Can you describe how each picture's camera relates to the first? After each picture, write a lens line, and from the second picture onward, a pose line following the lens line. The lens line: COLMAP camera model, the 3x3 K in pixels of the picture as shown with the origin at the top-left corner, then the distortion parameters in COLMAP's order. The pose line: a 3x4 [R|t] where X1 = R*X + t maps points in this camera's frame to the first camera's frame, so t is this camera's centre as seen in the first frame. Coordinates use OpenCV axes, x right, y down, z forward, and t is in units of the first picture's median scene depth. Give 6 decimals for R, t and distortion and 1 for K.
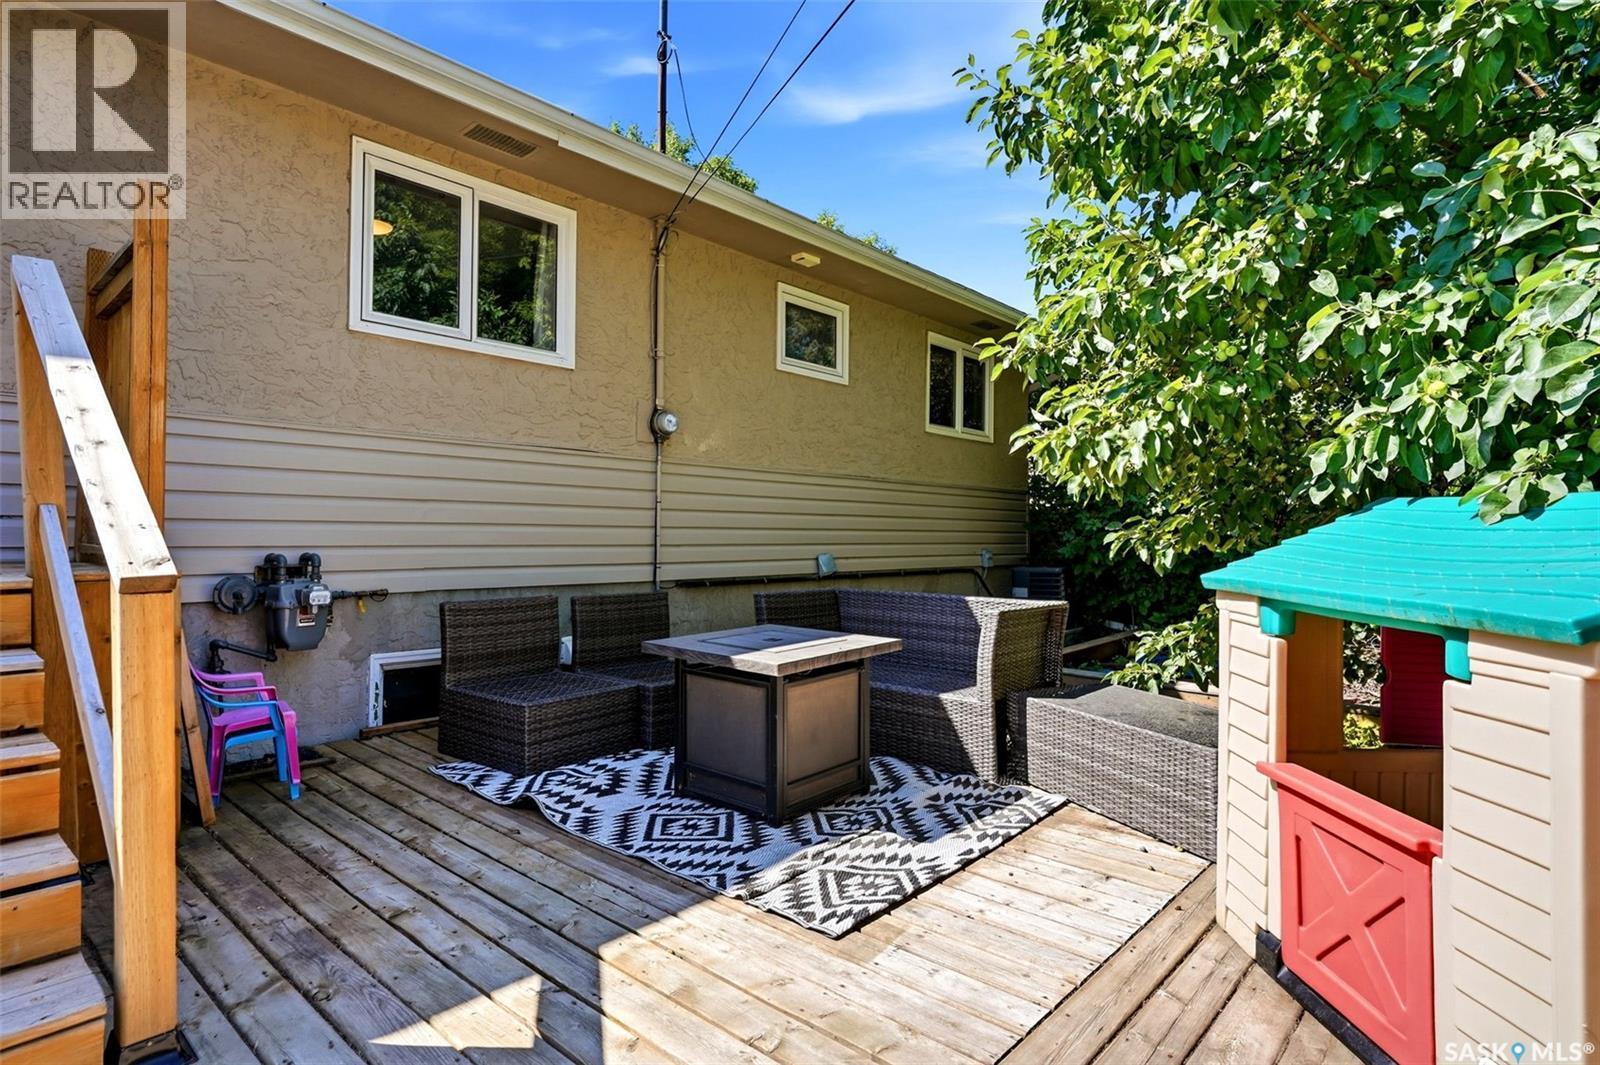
lens RADIAL K [[822.1, 0, 804.5], [0, 822.1, 532.3], [0, 0, 1]] dist [0.007442, 0.000292]
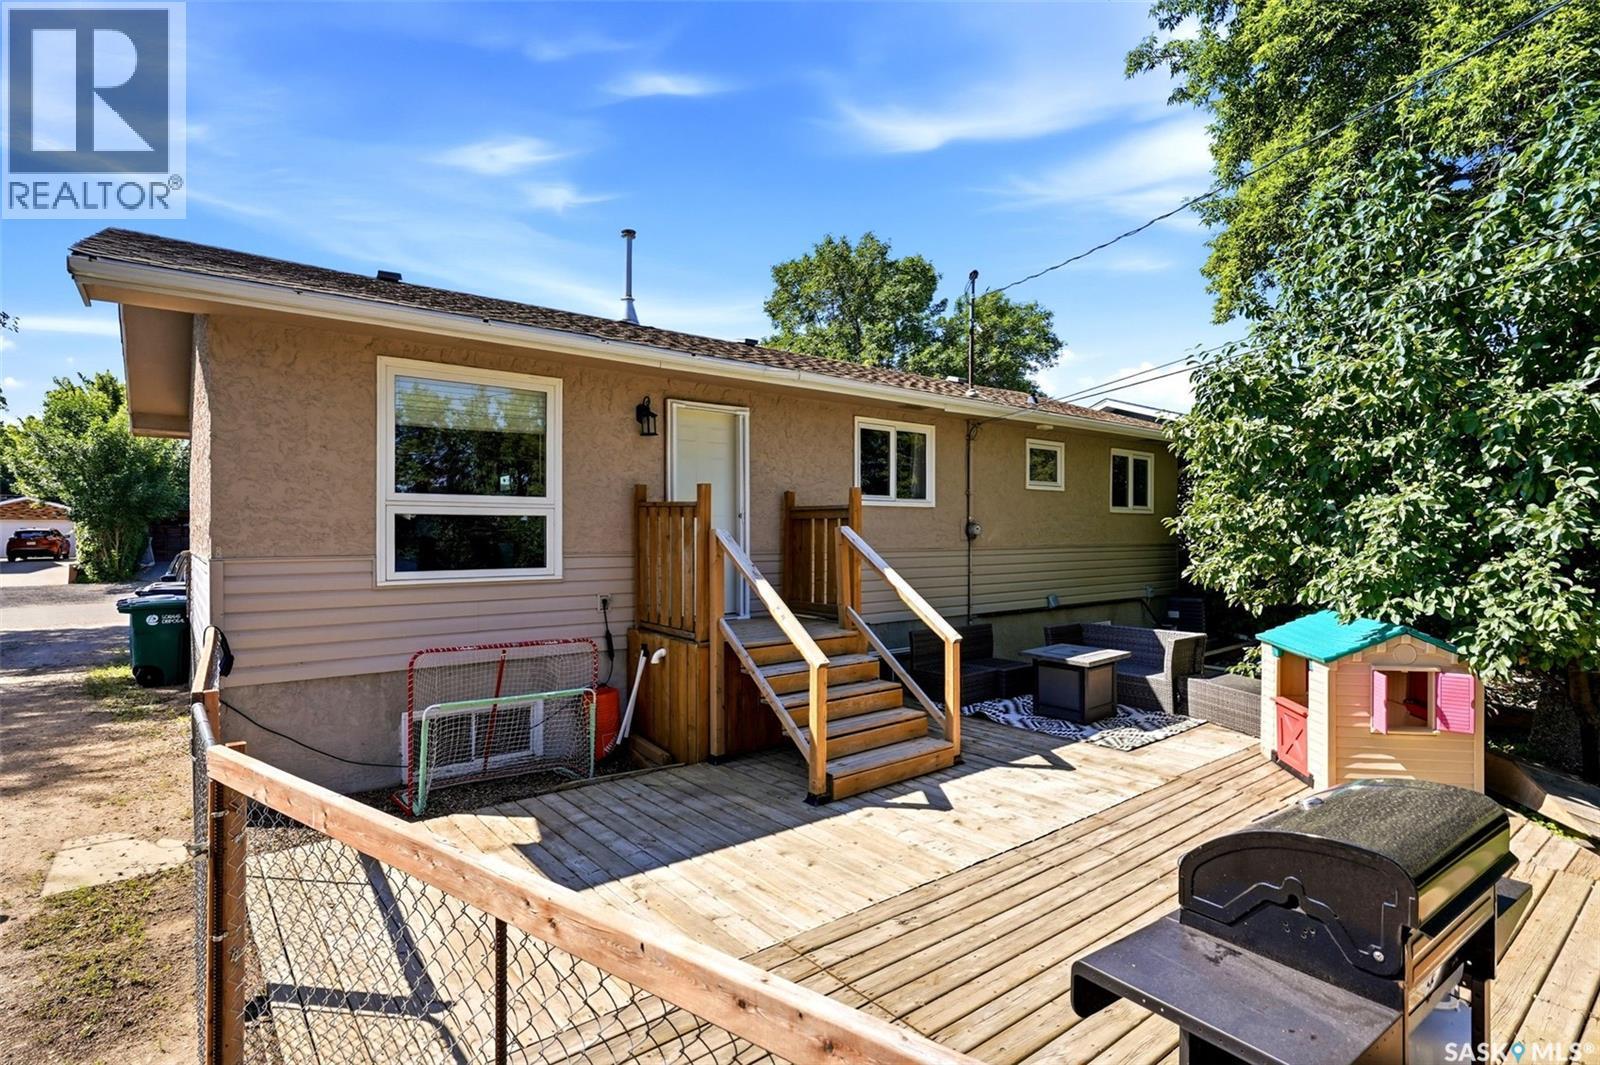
lens RADIAL K [[822.1, 0, 790.5], [0, 822.1, 534.8], [0, 0, 1]] dist [0.007442, 0.000292]
pose [[0.987096, -0.010215, -0.159805, -0.439549], [0.012746, 0.999809, 0.014820, -0.239802], [0.159623, -0.016666, 0.987037, -1.396550]]
